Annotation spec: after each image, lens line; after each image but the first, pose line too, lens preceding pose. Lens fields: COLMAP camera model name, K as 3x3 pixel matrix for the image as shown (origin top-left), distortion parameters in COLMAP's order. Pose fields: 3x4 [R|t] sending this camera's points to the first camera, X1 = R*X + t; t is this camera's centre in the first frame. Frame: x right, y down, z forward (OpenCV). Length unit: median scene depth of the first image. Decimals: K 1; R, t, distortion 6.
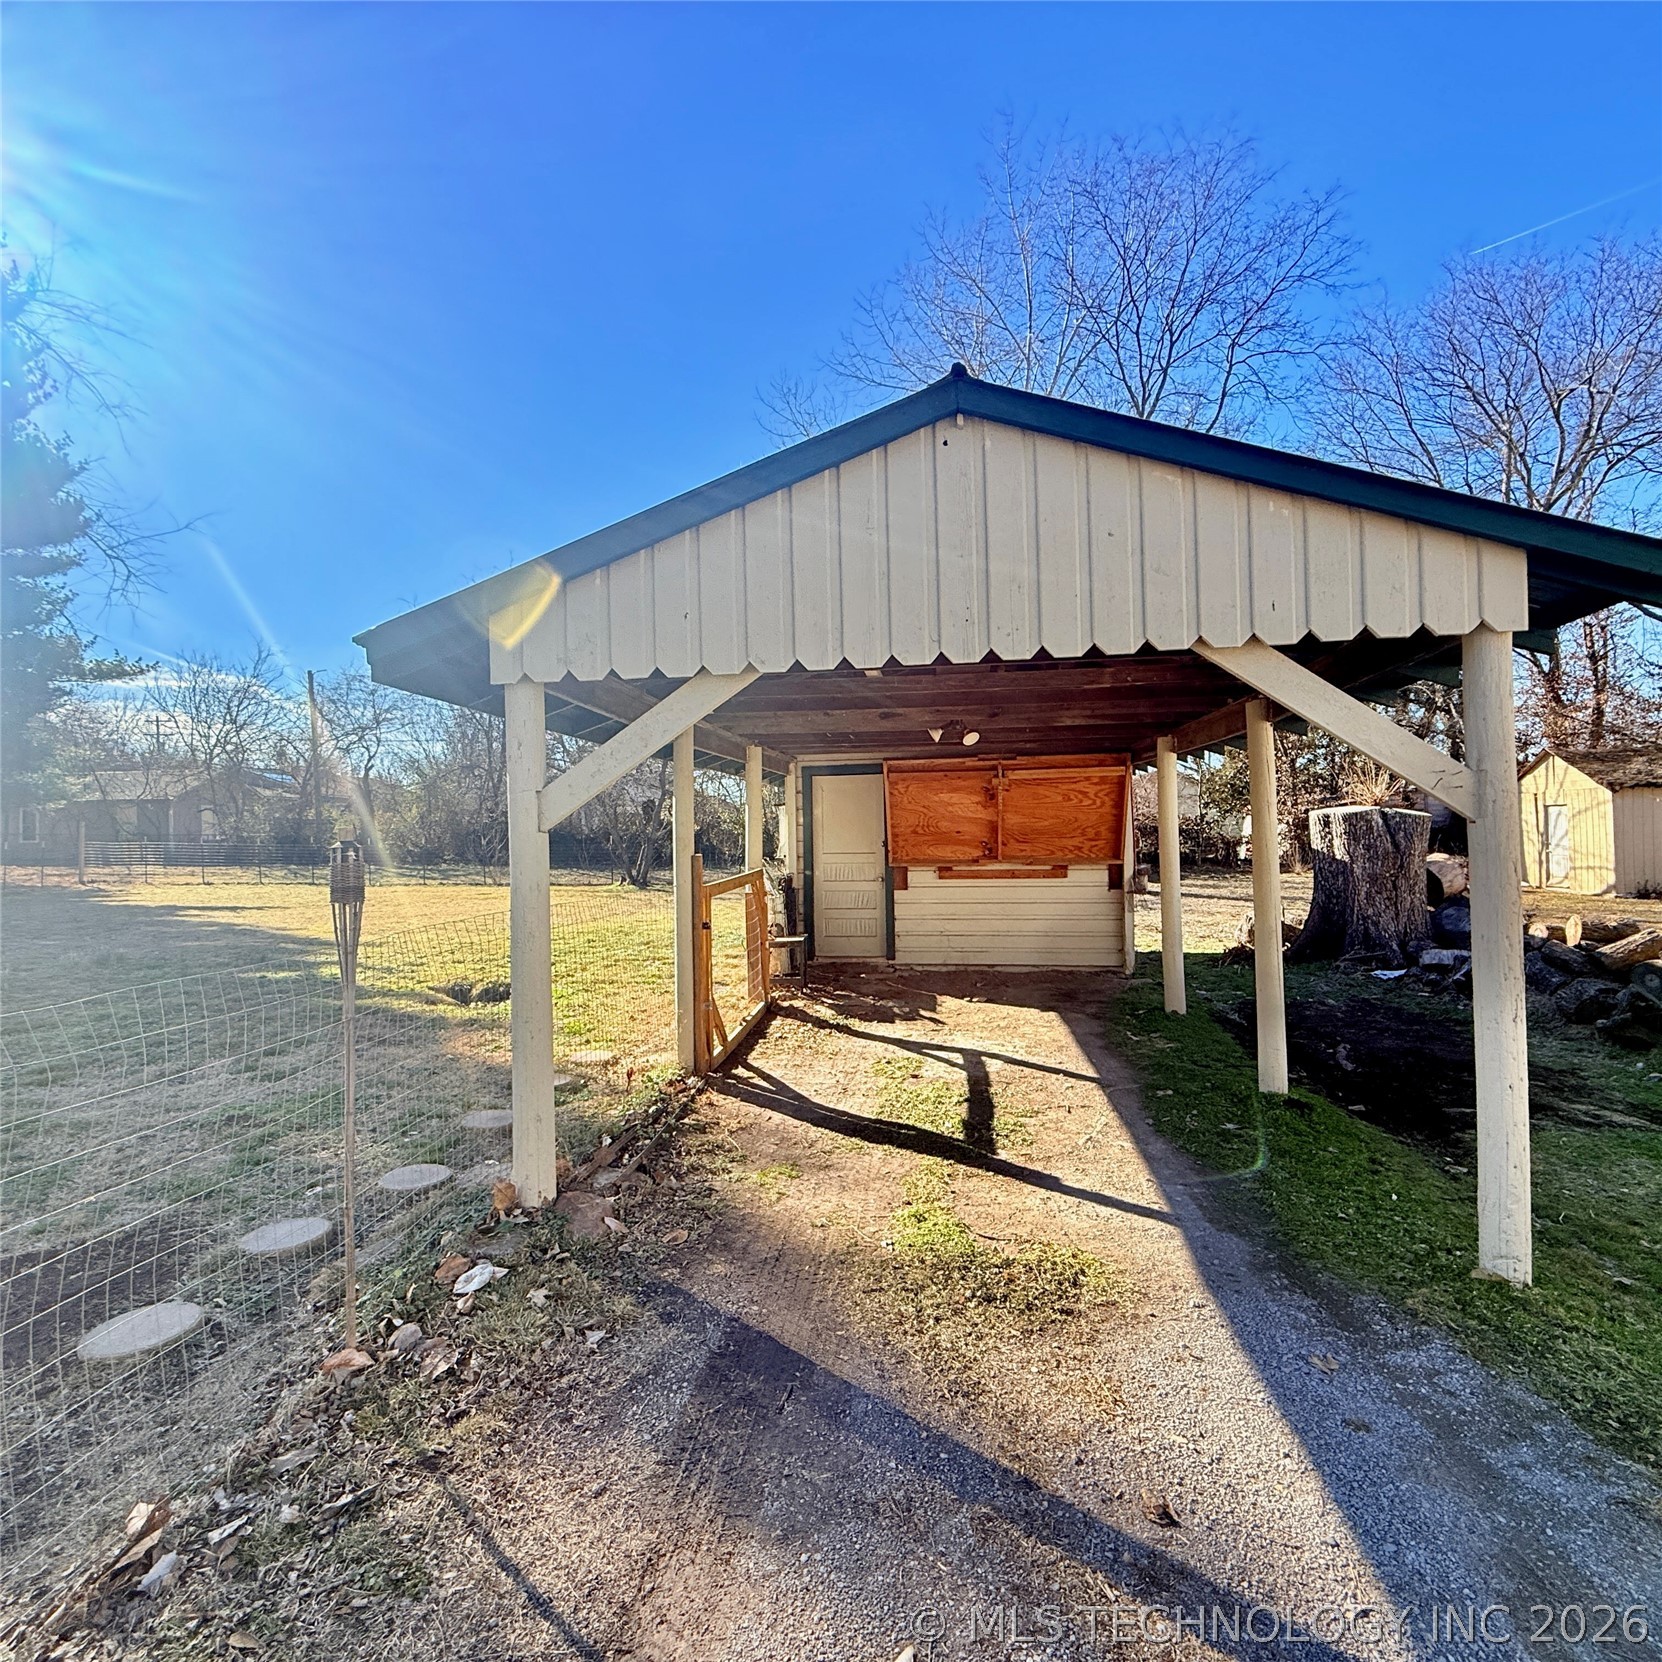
lens RADIAL K [[879.8, 0, 824.9], [0, 879.8, 827.9], [0, 0, 1]] dist [-0.002403, 0.004019]
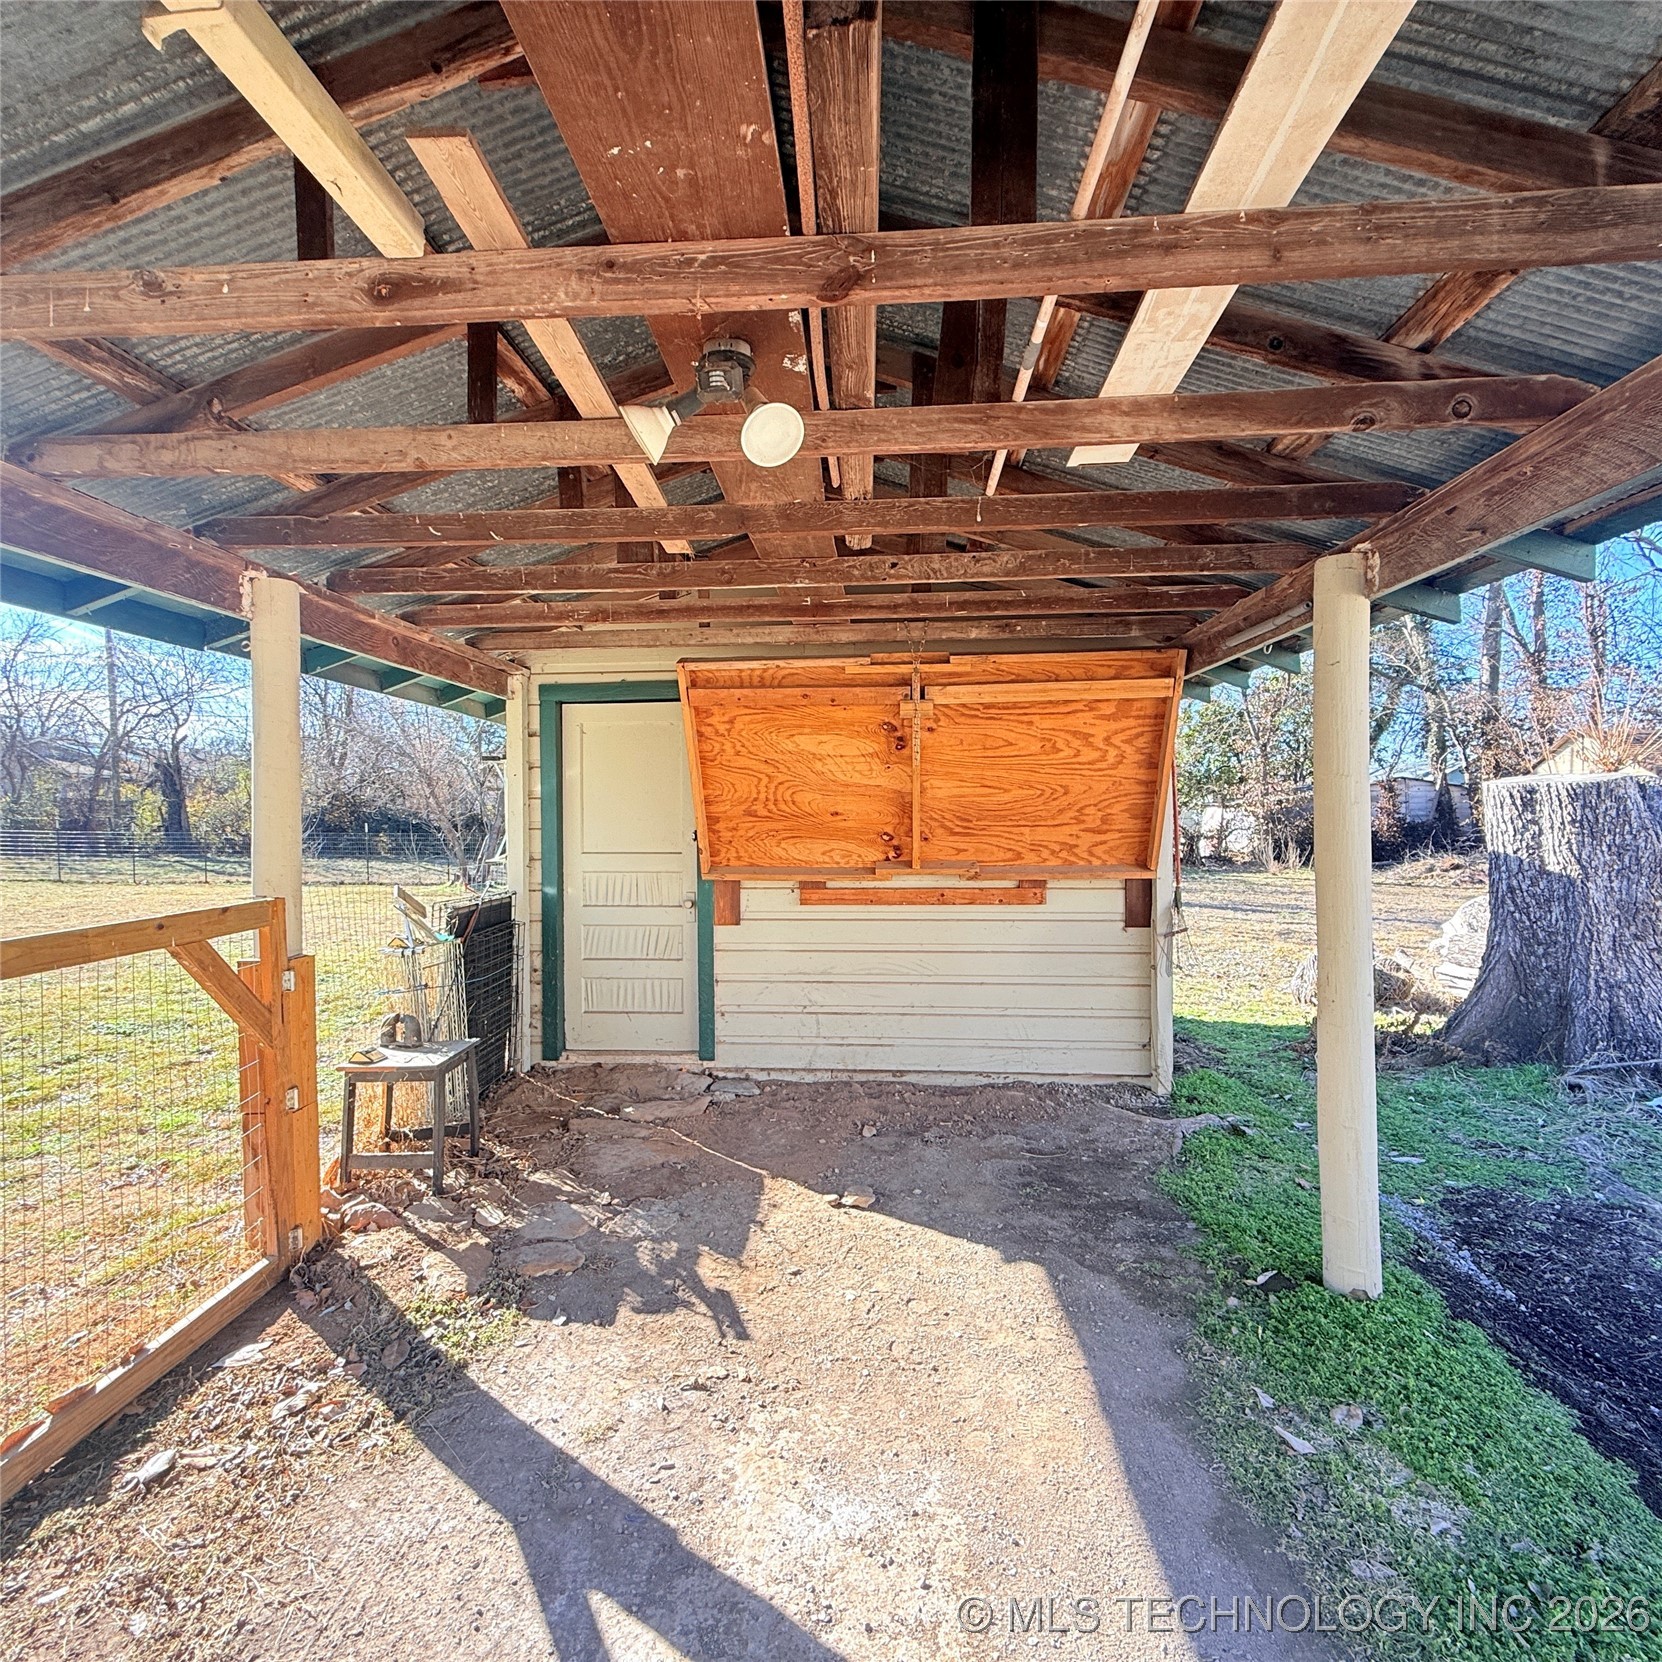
lens RADIAL K [[879.8, 0, 822.9], [0, 879.8, 825.4], [0, 0, 1]] dist [-0.002403, 0.004019]
pose [[0.997681, 0.008945, 0.067466, 0.108769], [-0.009382, 0.999937, 0.006157, 0.008388], [-0.067407, -0.006776, 0.997703, 0.488389]]
